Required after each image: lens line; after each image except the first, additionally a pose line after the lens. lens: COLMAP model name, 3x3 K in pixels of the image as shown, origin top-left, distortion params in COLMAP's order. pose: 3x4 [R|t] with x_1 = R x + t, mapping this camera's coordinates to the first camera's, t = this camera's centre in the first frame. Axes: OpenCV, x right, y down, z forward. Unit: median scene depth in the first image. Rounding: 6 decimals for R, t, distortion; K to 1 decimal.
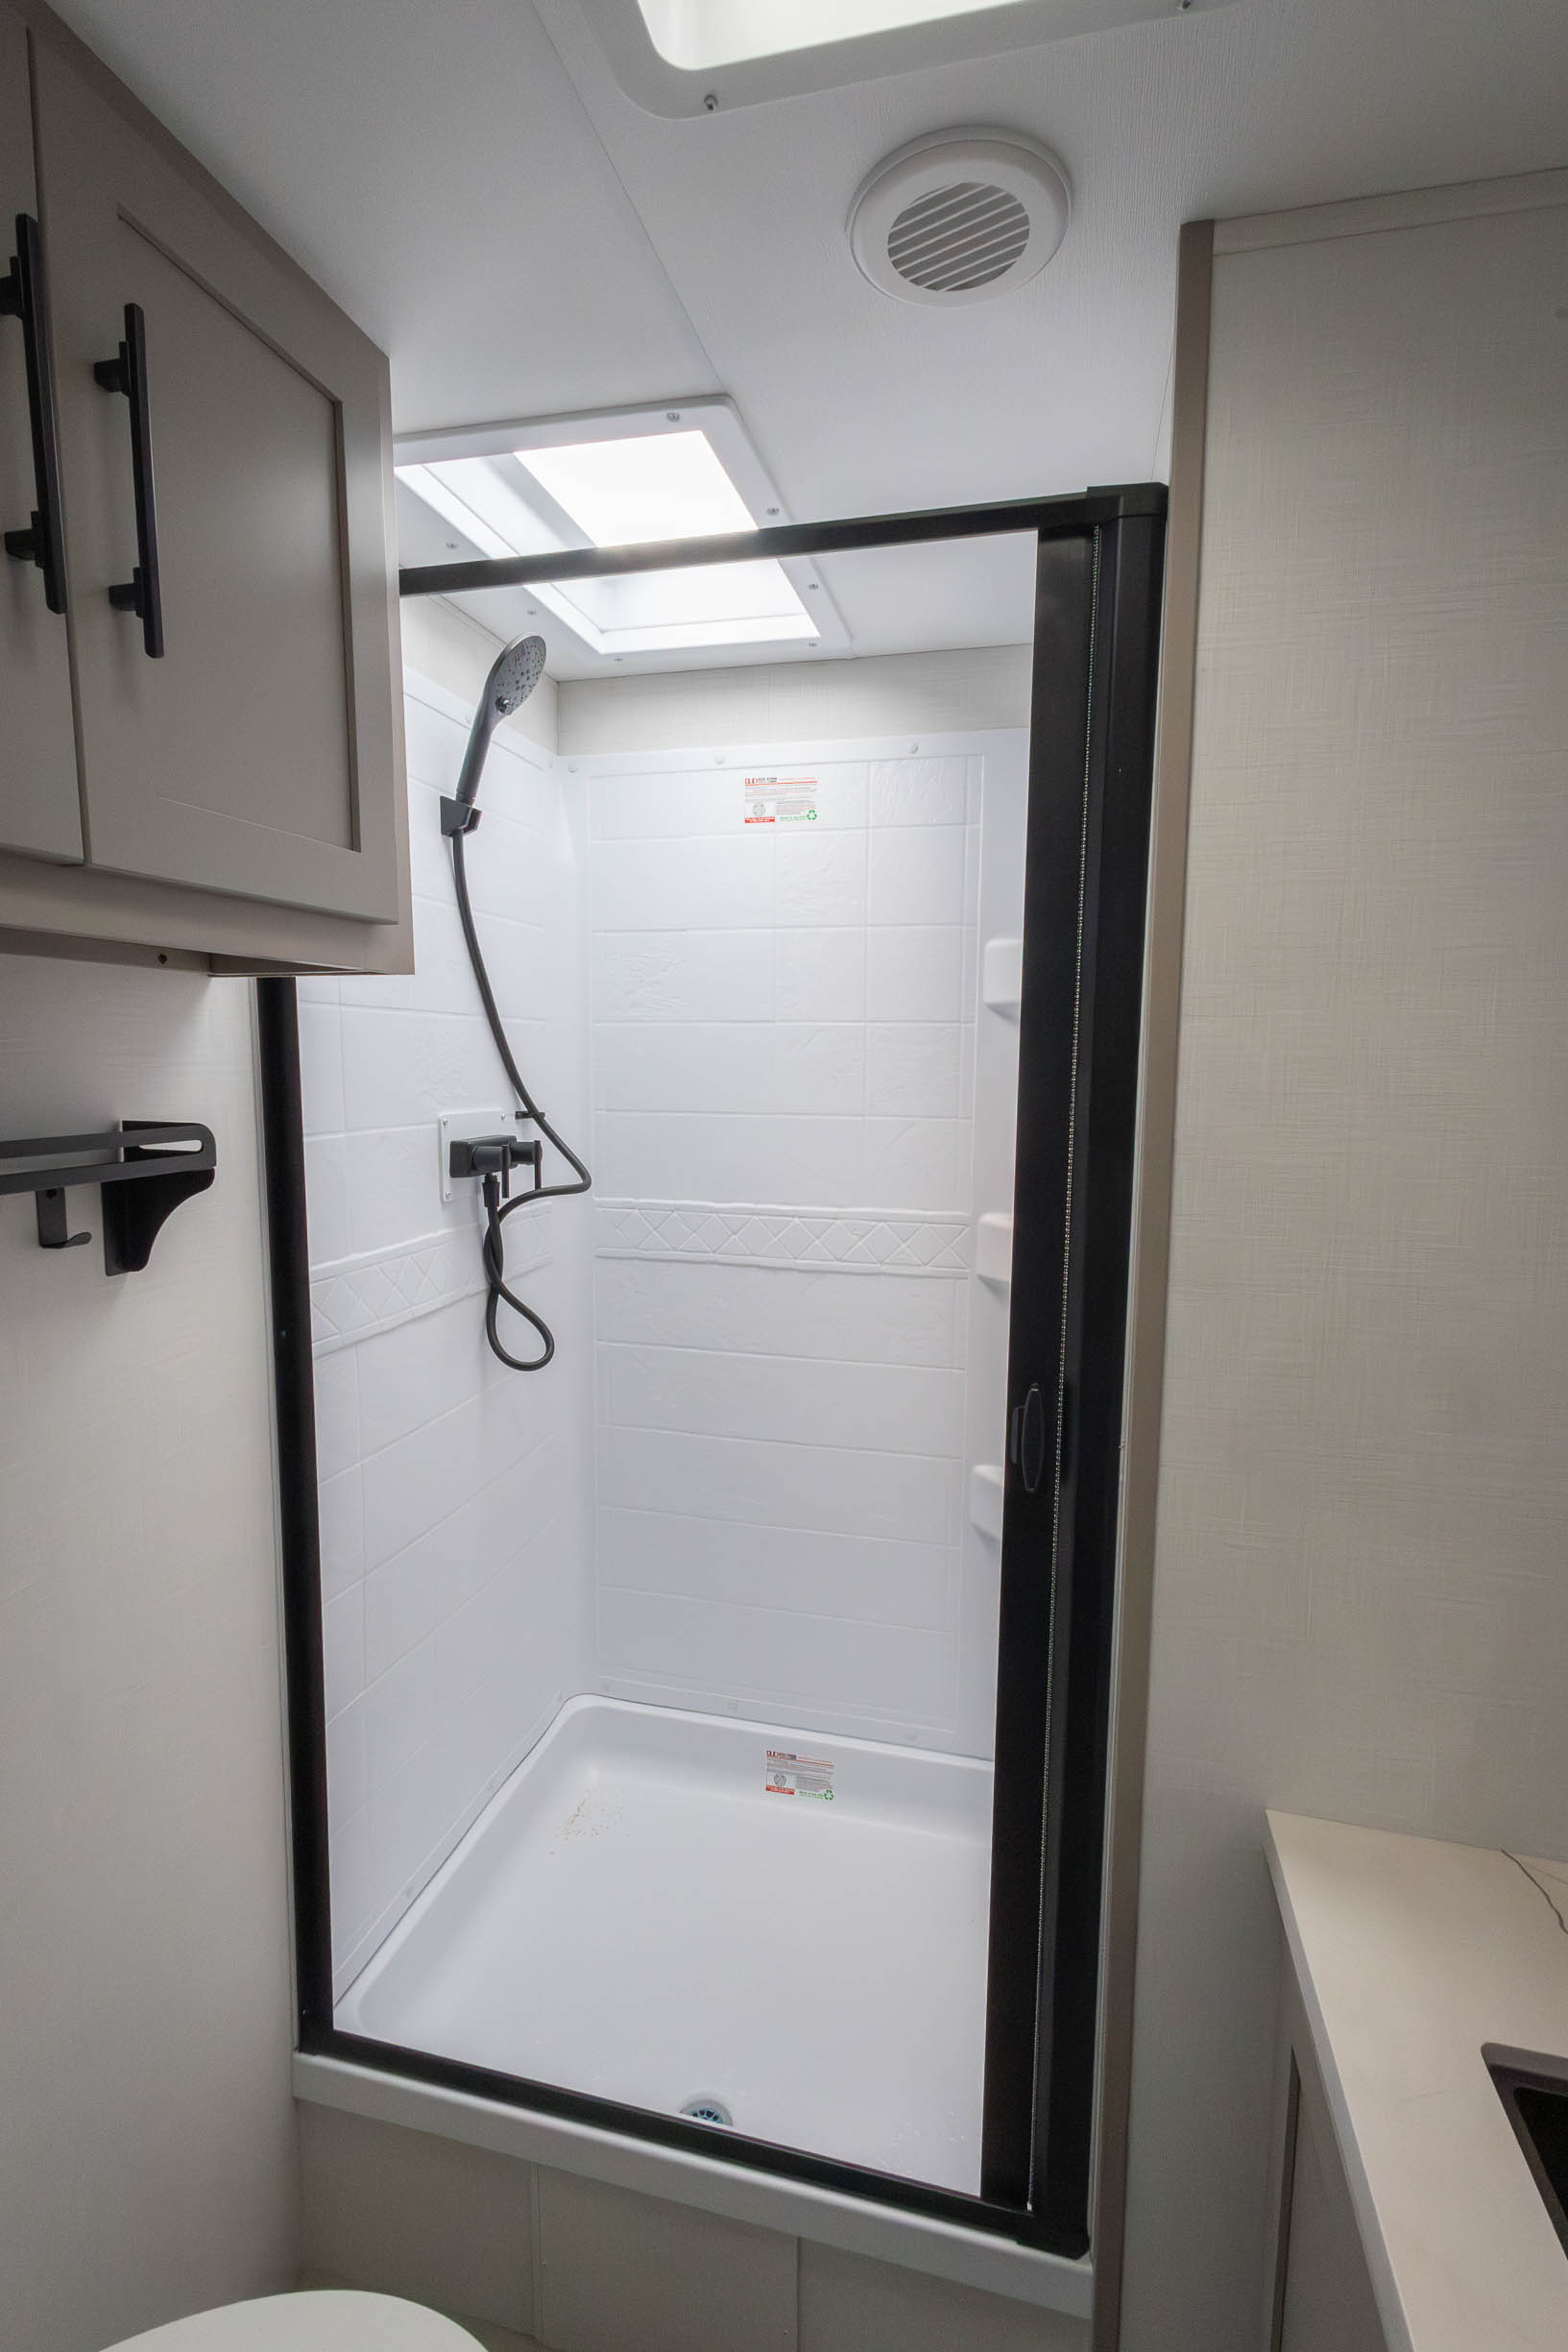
lens RADIAL K [[1080.3, 0, 787.1], [0, 1080.3, 1175.7], [0, 0, 1]] dist [0.012192, -0.005131]
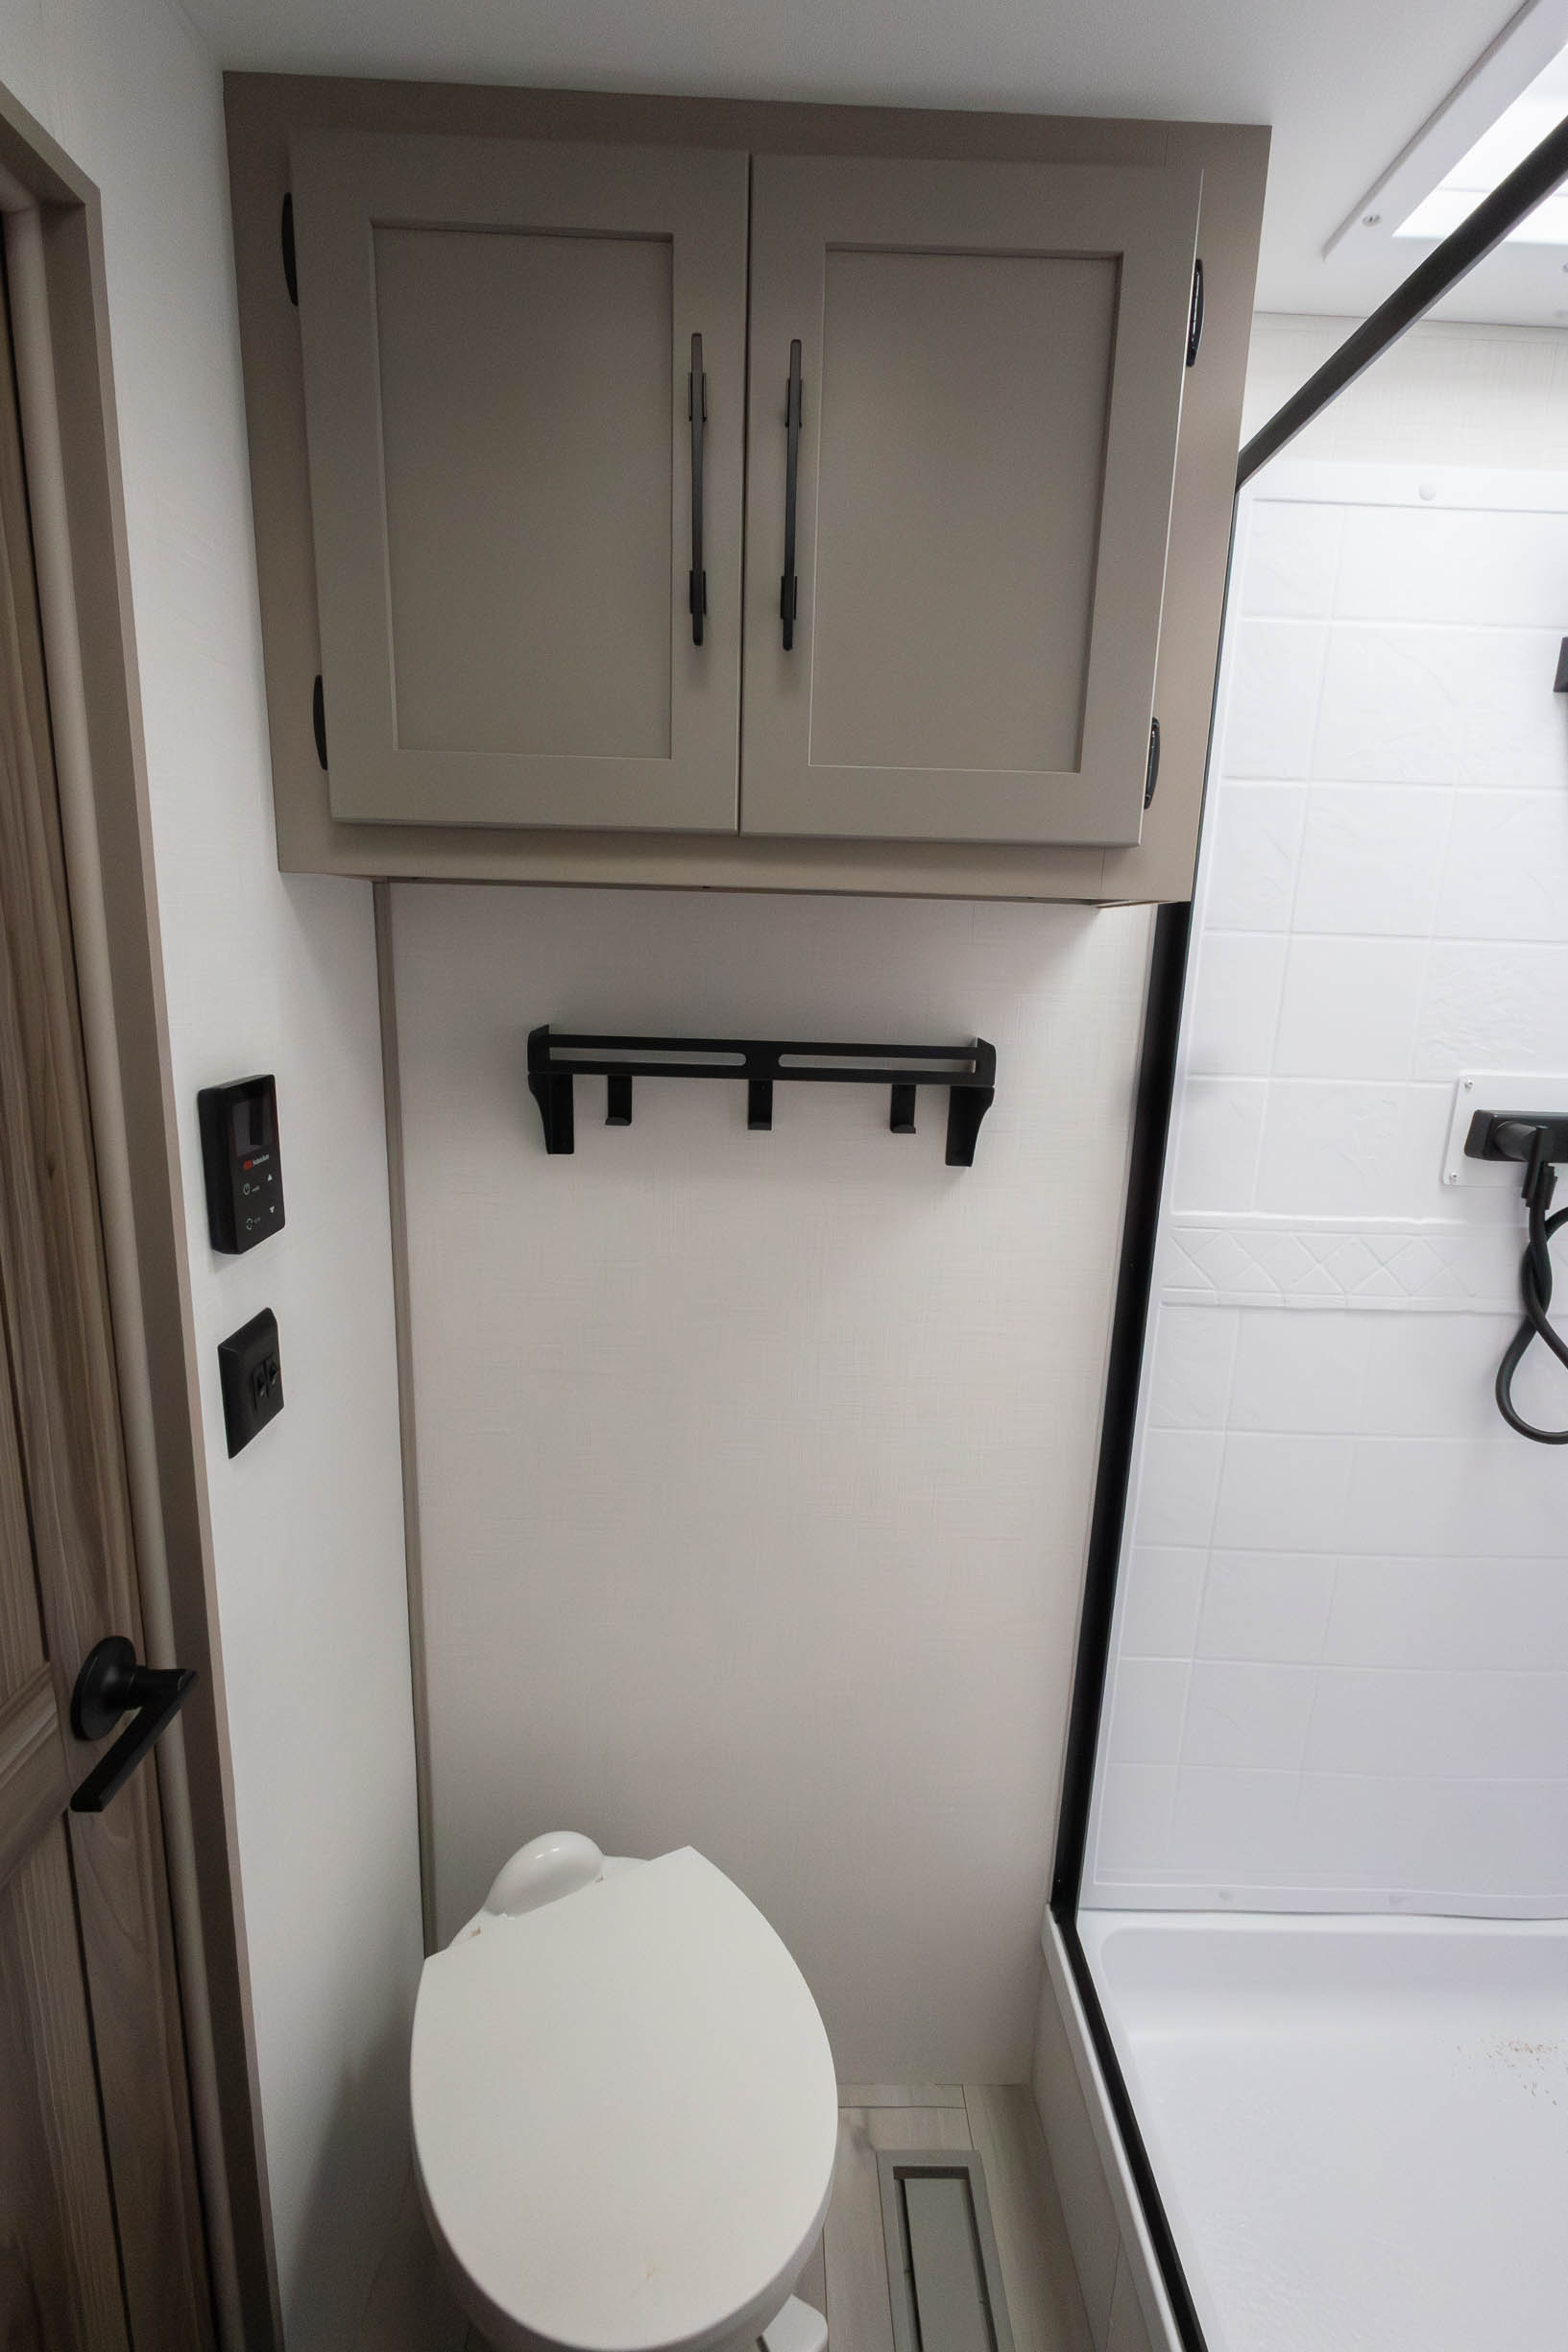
lens RADIAL K [[1080.3, 0, 790.5], [0, 1080.3, 1169.6], [0, 0, 1]] dist [0.012192, -0.005131]
pose [[0.252484, 0.211251, -0.944259, 0.319534], [-0.140778, 0.973512, 0.180153, -0.064747], [0.957305, 0.087445, 0.275536, 0.348309]]
